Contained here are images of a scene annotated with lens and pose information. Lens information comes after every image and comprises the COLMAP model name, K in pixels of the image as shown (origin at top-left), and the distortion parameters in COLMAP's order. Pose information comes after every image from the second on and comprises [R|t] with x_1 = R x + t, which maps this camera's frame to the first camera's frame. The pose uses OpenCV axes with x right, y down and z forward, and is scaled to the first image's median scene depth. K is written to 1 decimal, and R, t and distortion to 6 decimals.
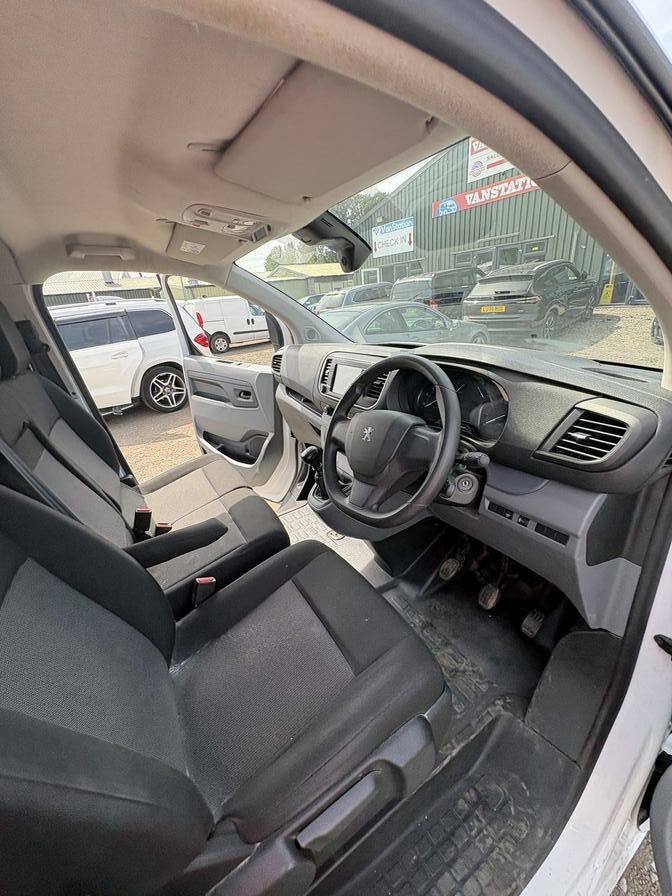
lens RADIAL K [[358.0, 0, 336.0], [0, 358.0, 448.0], [0, 0, 1]] dist [-0.001536, -0.000176]
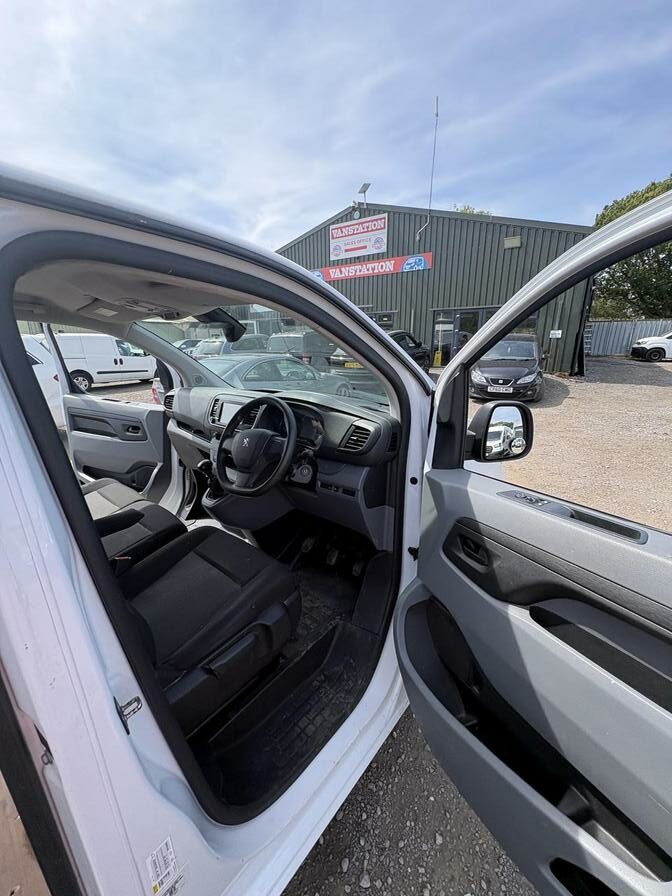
lens RADIAL K [[358.0, 0, 336.0], [0, 358.0, 448.0], [0, 0, 1]] dist [-0.001536, -0.000176]
pose [[0.946754, -0.013356, 0.321680, -0.032707], [0.053073, 0.991944, -0.115019, 0.131222], [-0.317553, 0.125967, 0.939836, -0.449806]]
